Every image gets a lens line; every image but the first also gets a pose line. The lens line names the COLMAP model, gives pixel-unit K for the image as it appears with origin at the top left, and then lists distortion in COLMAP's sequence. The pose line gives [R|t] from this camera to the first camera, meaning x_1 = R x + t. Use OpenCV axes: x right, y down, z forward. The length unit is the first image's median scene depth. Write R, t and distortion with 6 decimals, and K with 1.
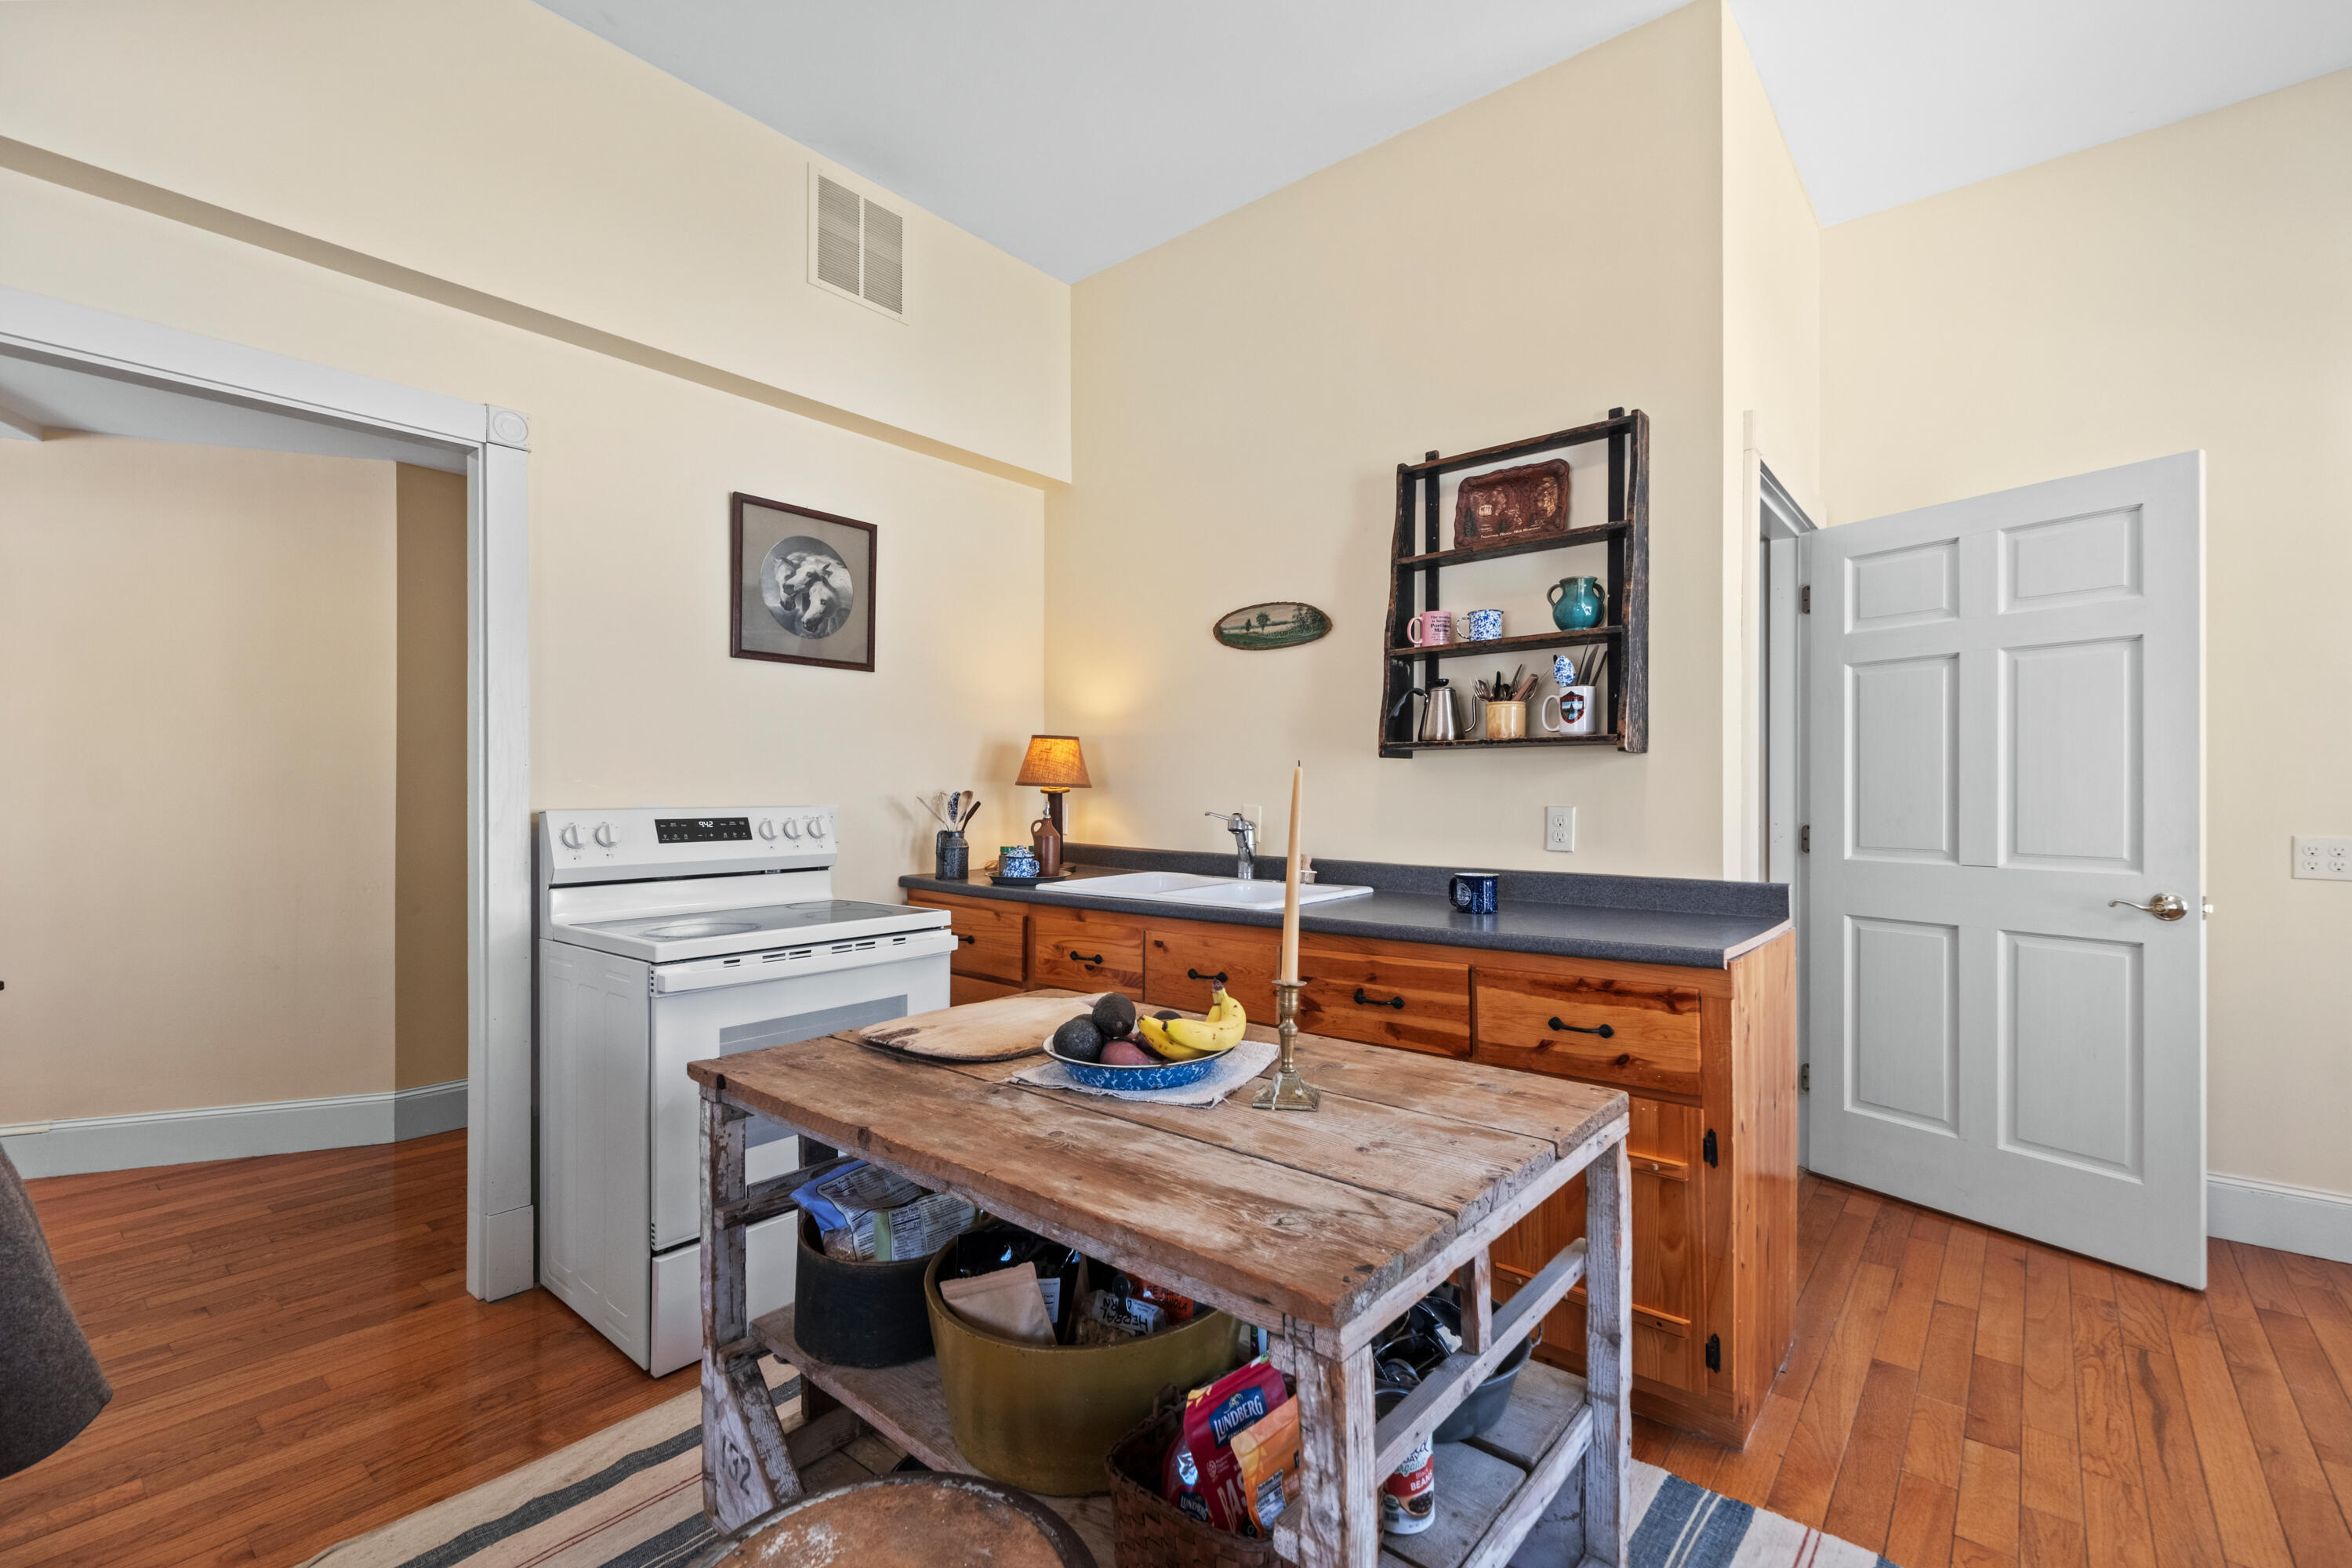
lens RADIAL K [[1026.0, 0, 1168.5], [0, 1026.0, 789.6], [0, 0, 1]] dist [0.013344, -0.005319]
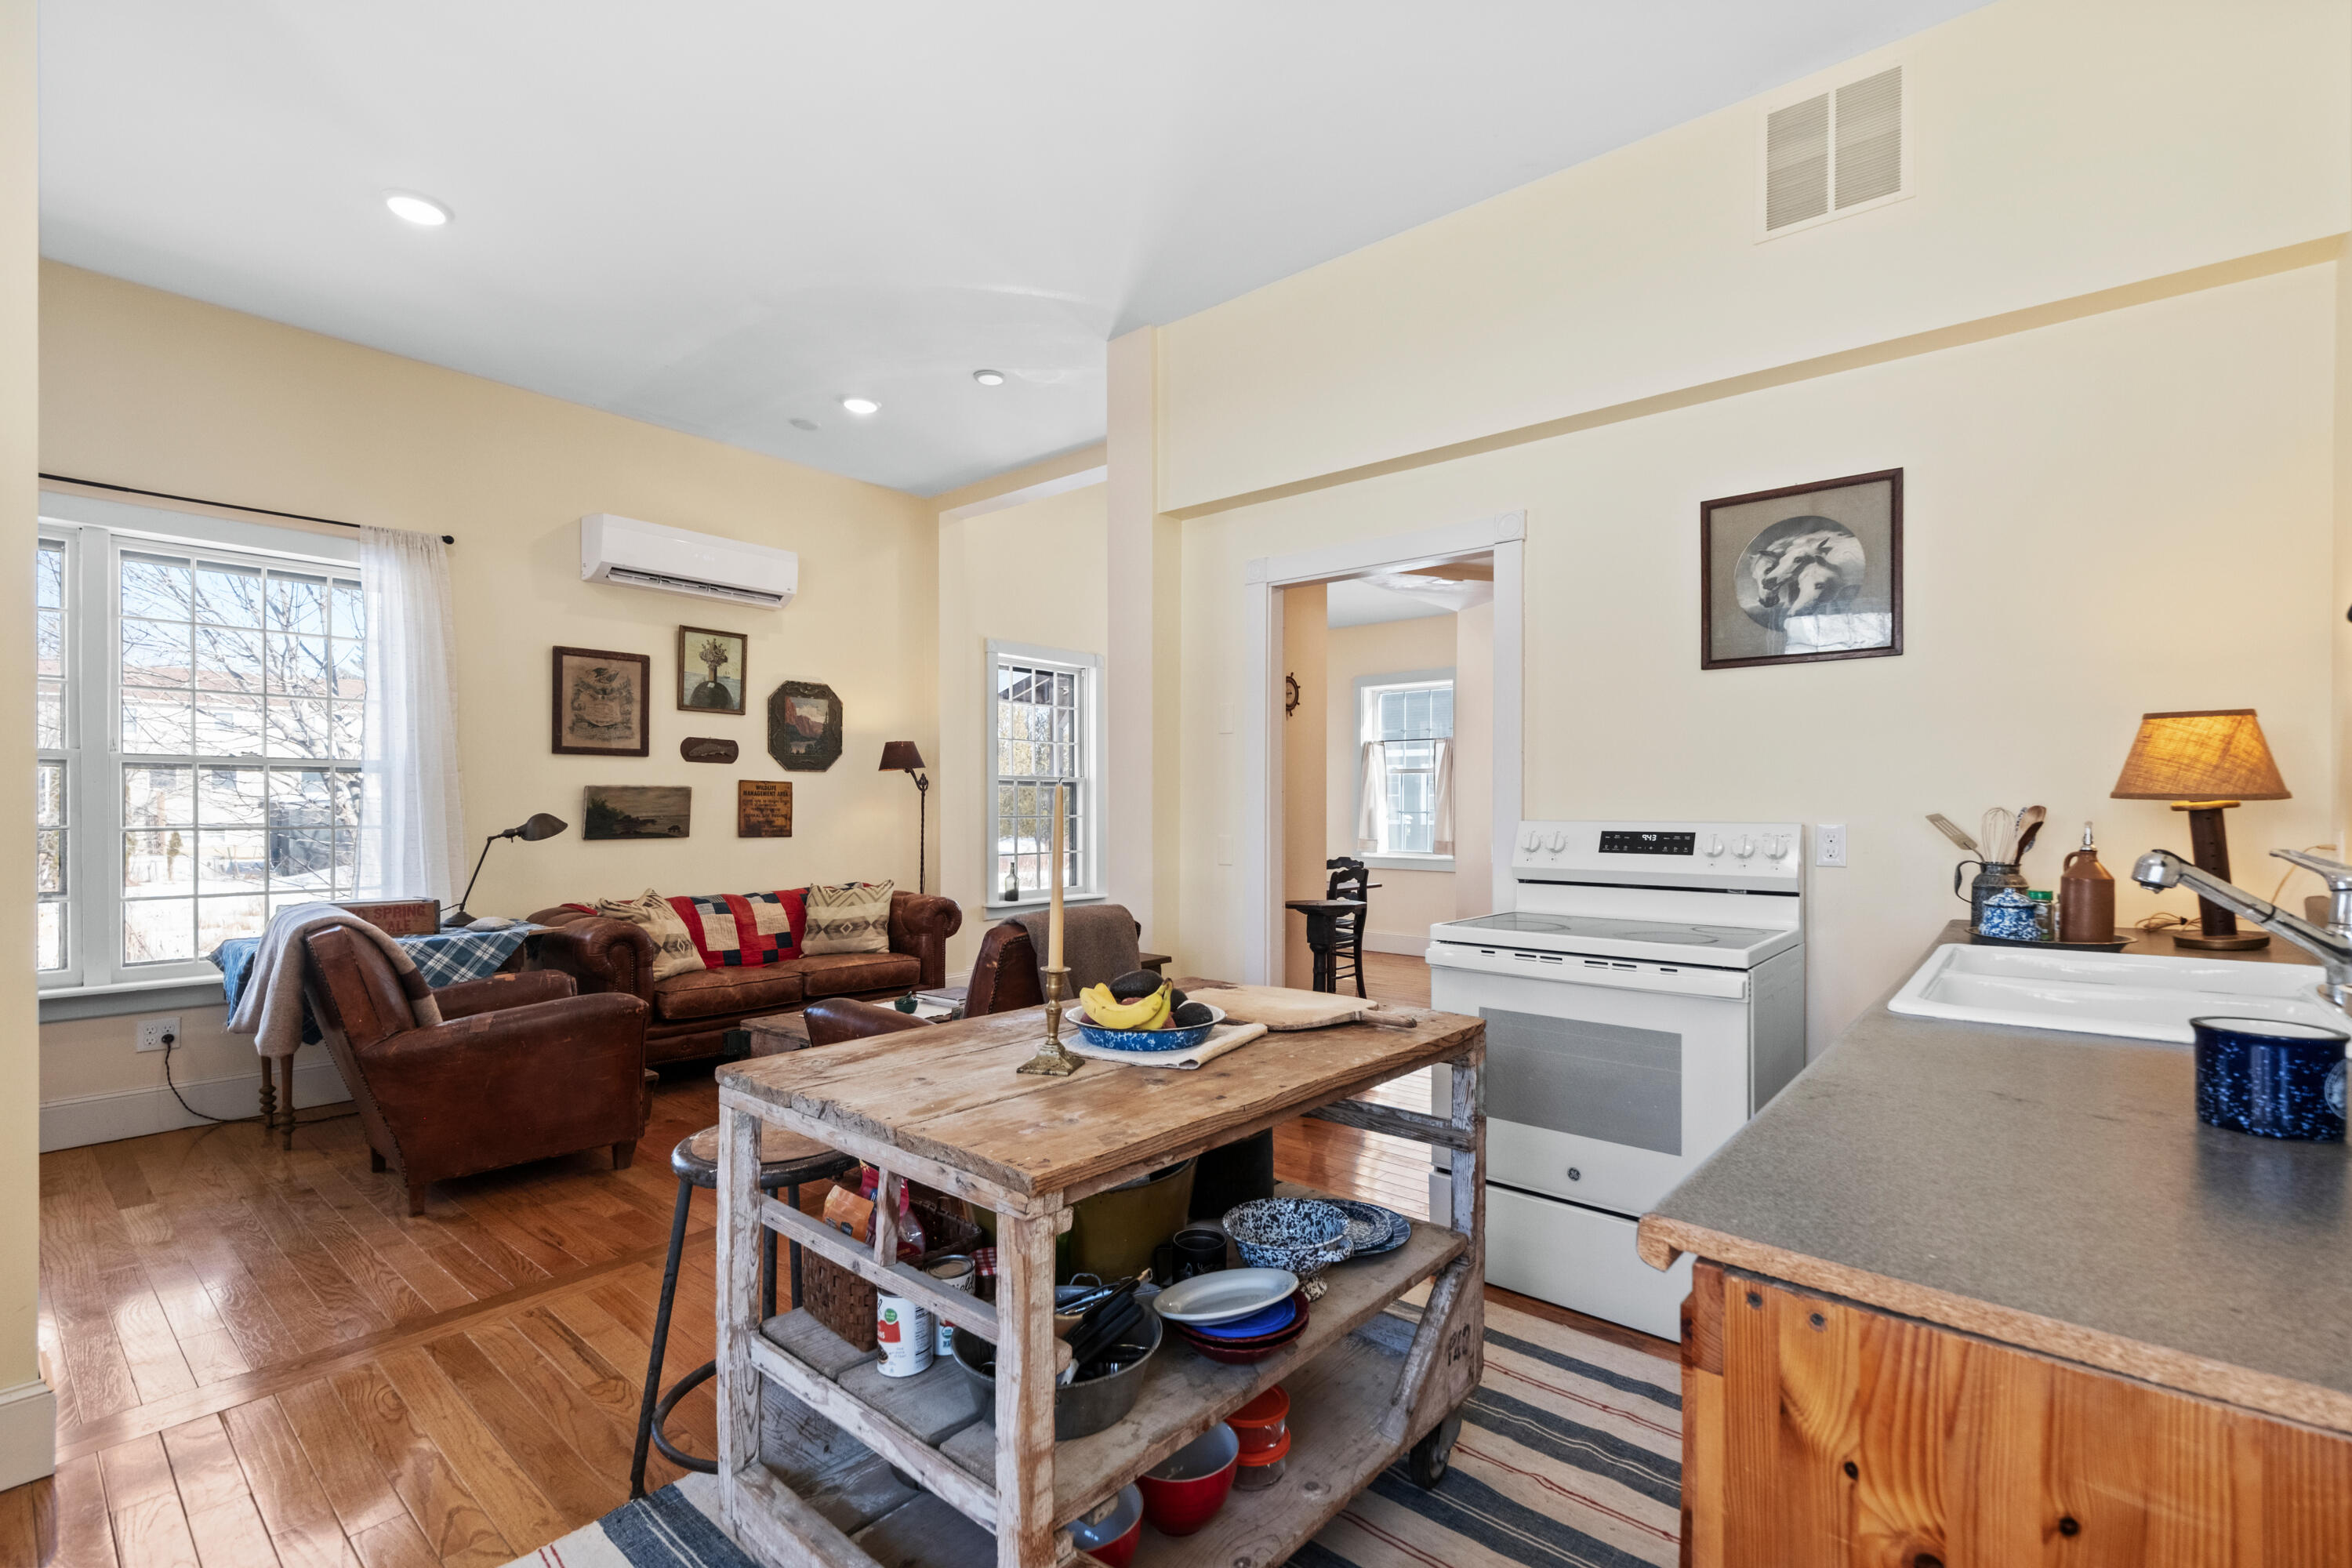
lens RADIAL K [[1026.0, 0, 1192.6], [0, 1026.0, 809.6], [0, 0, 1]] dist [0.013344, -0.005319]
pose [[0.011740, 0.003757, -0.999924, 0.599843], [0.000931, 0.999992, 0.003768, 0.001295], [0.999931, -0.000975, 0.011736, 0.533841]]
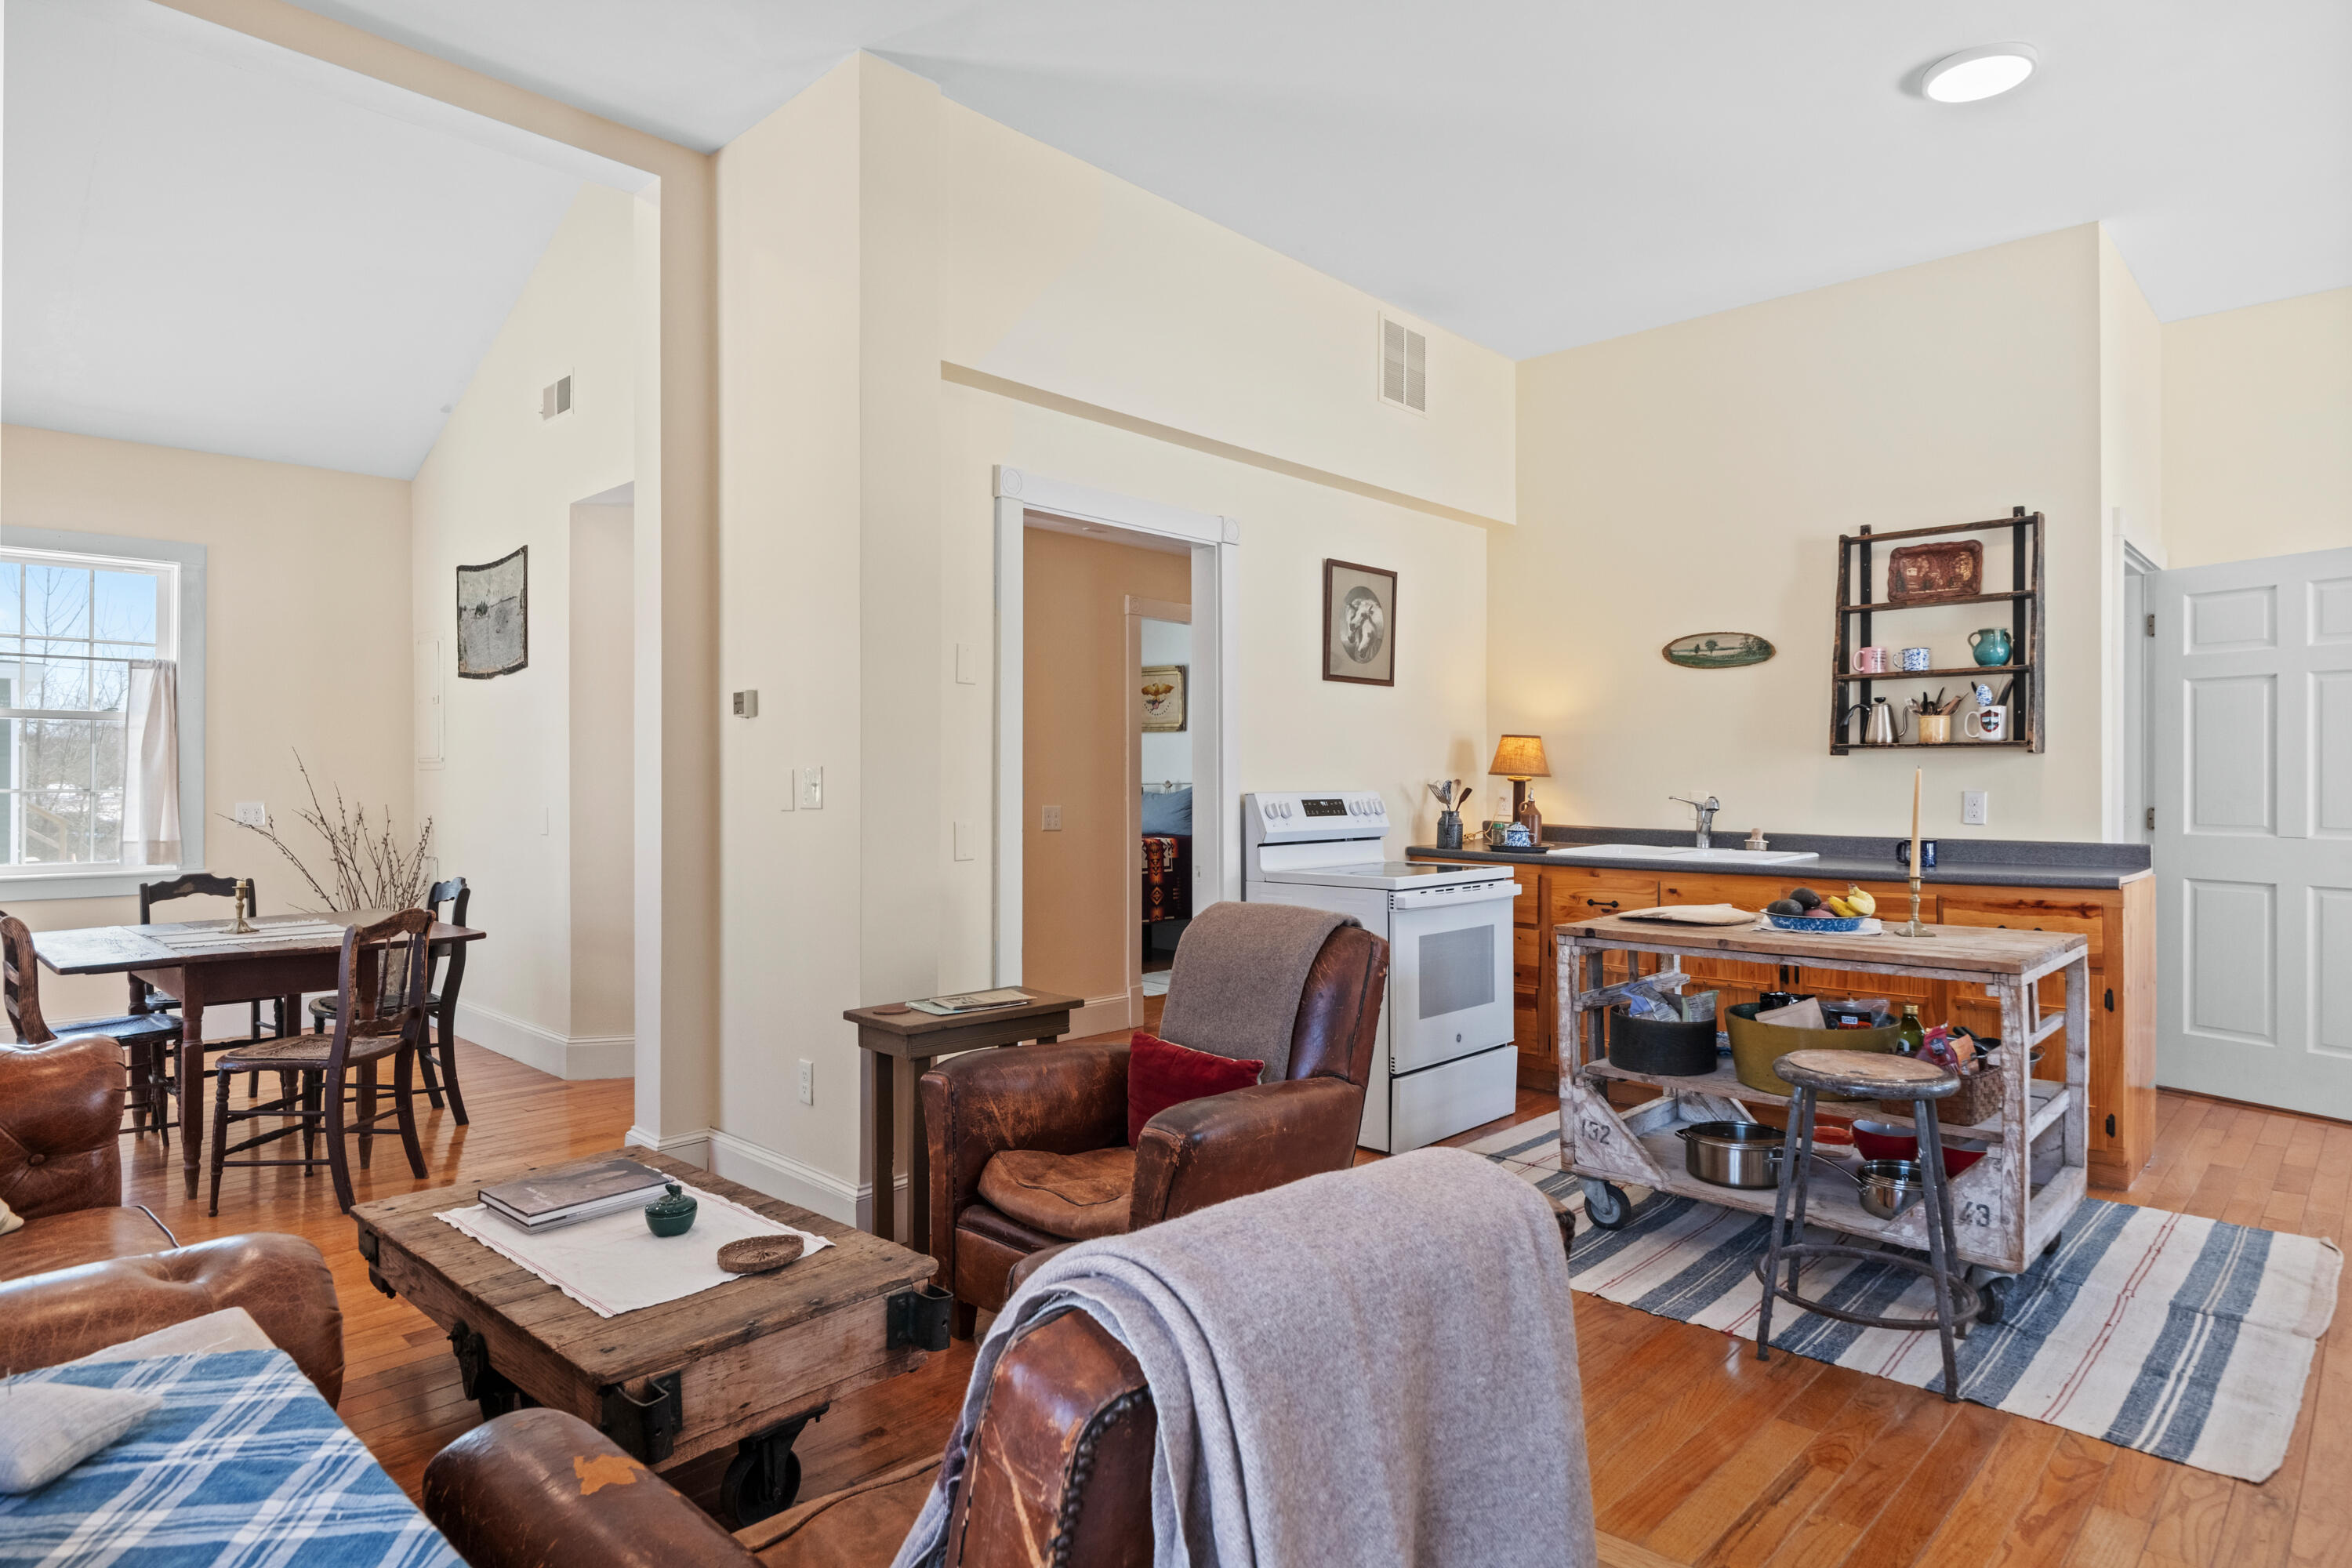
lens RADIAL K [[1302.5, 0, 1181.1], [0, 1302.5, 775.5], [0, 0, 1]] dist [0.005763, -0.006405]
pose [[0.998214, 0.000447, -0.059744, -0.546046], [-0.000424, 1.000000, 0.000393, -0.004878], [0.059744, -0.000367, 0.998214, -0.766932]]
